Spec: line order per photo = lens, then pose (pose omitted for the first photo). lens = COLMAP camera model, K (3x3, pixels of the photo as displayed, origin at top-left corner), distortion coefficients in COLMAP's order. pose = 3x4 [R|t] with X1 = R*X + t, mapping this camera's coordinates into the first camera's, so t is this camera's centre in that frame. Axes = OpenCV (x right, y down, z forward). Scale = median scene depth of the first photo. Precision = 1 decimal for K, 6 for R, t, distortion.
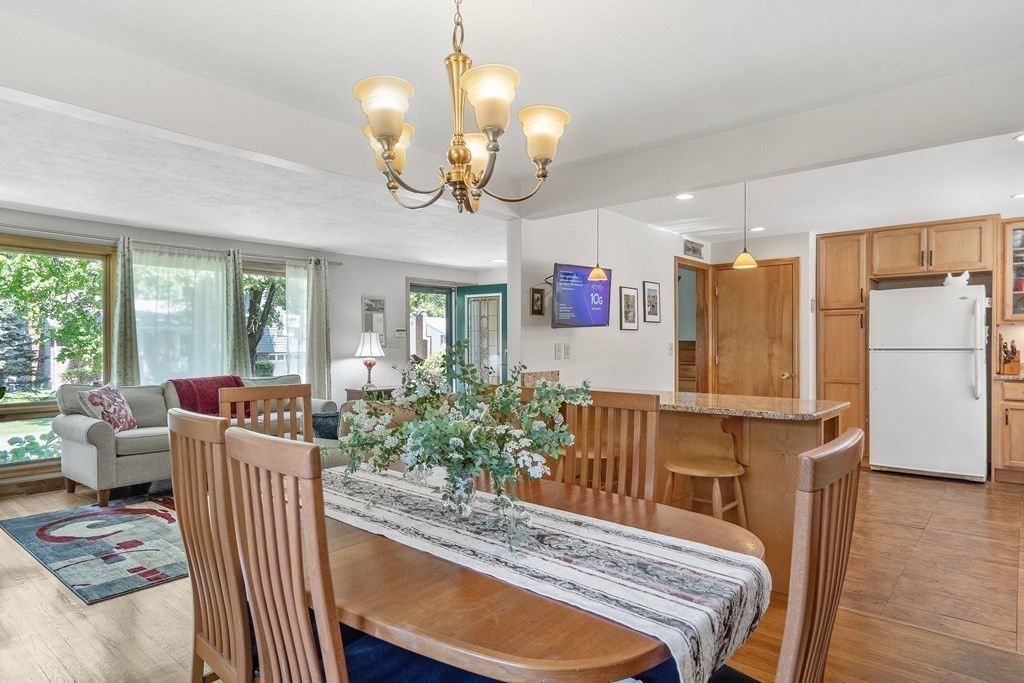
lens RADIAL K [[595.0, 0, 509.4], [0, 595.0, 344.7], [0, 0, 1]] dist [0.013709, -0.002911]
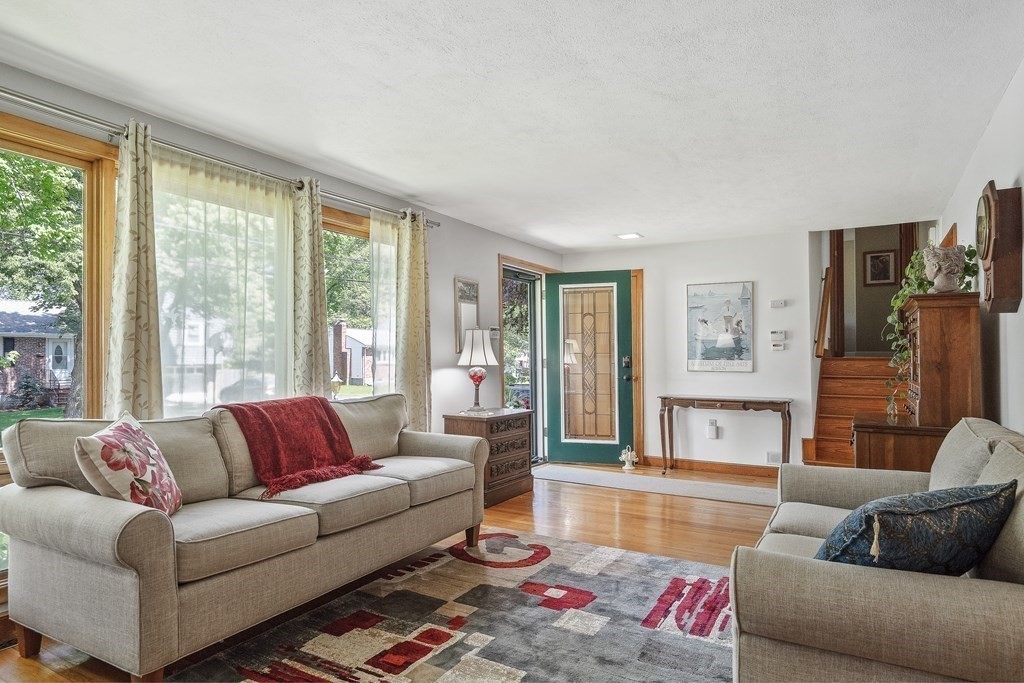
lens RADIAL K [[595.0, 0, 507.0], [0, 595.0, 355.1], [0, 0, 1]] dist [0.013709, -0.002911]
pose [[0.985599, 0.006844, 0.168959, -0.398367], [-0.005480, 0.999949, -0.008534, 0.016913], [-0.169009, 0.007486, 0.985586, 0.427749]]
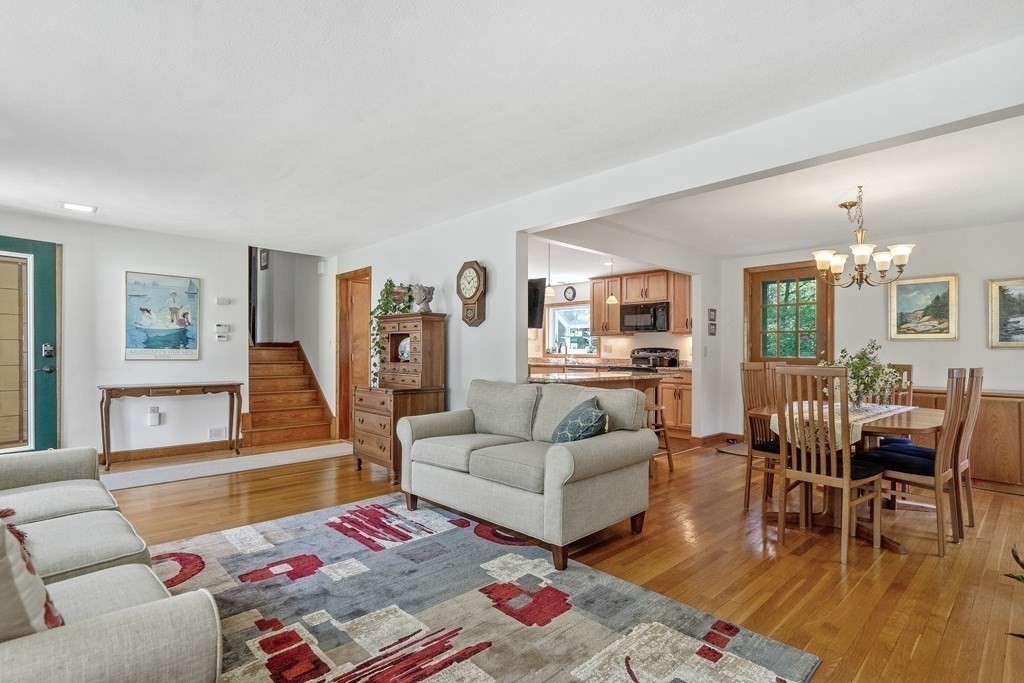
lens RADIAL K [[495.7, 0, 513.8], [0, 495.7, 350.2], [0, 0, 1]] dist [-0.004529, 0.004047]
pose [[0.101045, 0.009582, 0.994836, -0.694132], [-0.007550, 0.999932, -0.008864, 0.020259], [-0.994853, -0.006615, 0.101110, 0.668963]]
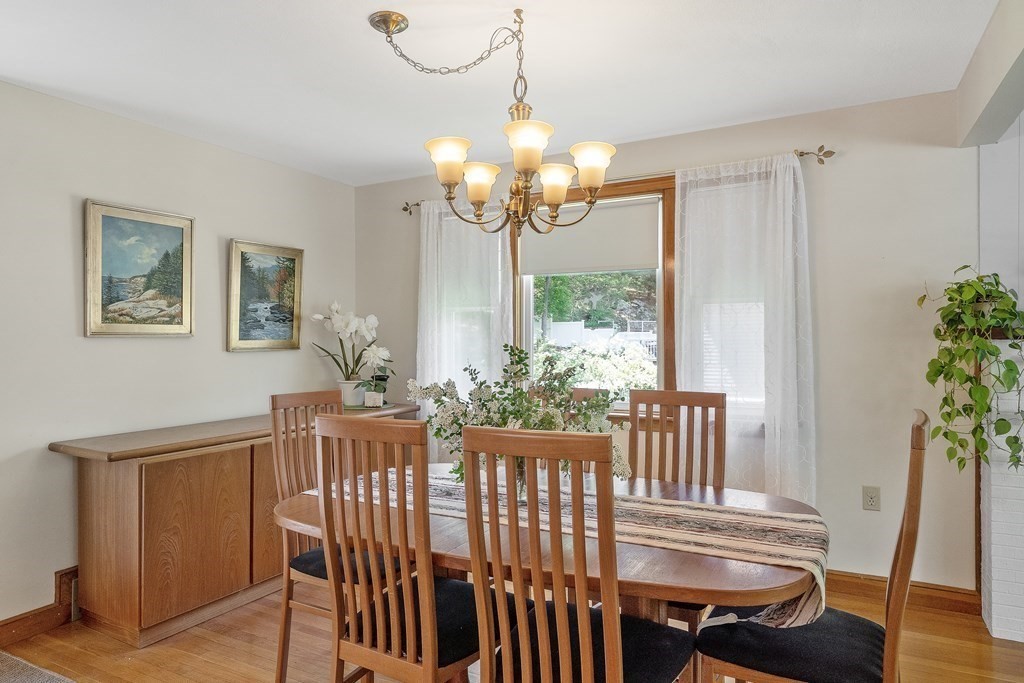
lens RADIAL K [[642.7, 0, 511.2], [0, 642.7, 342.4], [0, 0, 1]] dist [0.008720, -0.000868]
pose [[-0.975031, 0.013418, -0.221663, 0.059098], [0.011853, 0.999895, 0.008390, -0.006776], [0.221752, 0.005553, -0.975087, 0.660102]]
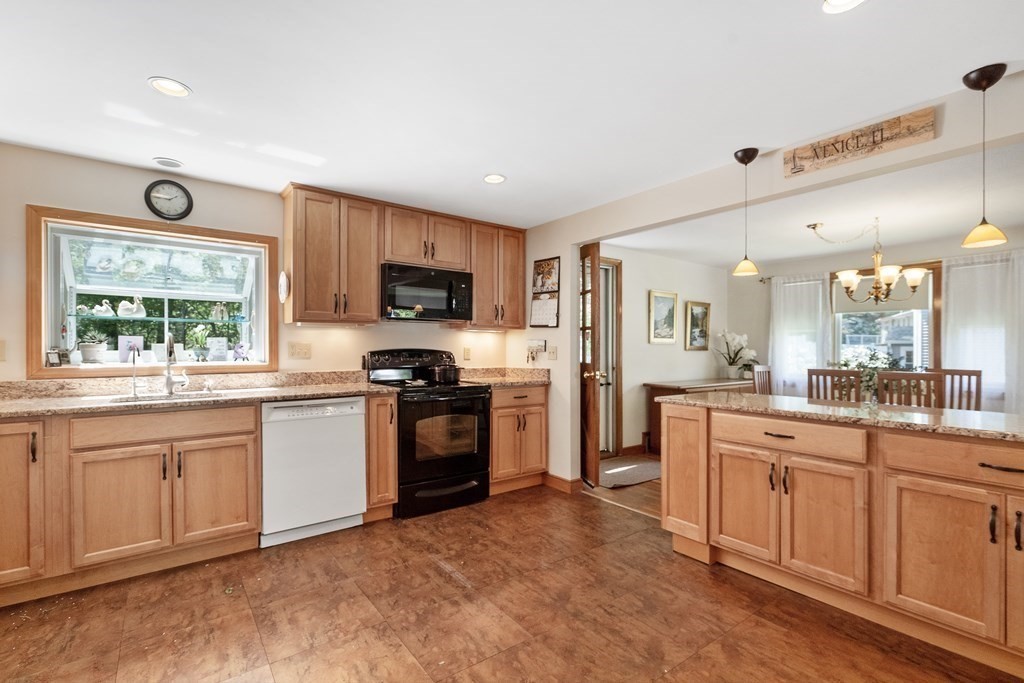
lens RADIAL K [[473.5, 0, 504.3], [0, 473.5, 348.1], [0, 0, 1]] dist [-0.009471, 0.003341]
pose [[-0.977448, 0.002002, 0.211165, 0.364675], [0.001694, 0.999997, -0.001638, -0.000487], [-0.211167, -0.001243, -0.977449, 1.098108]]
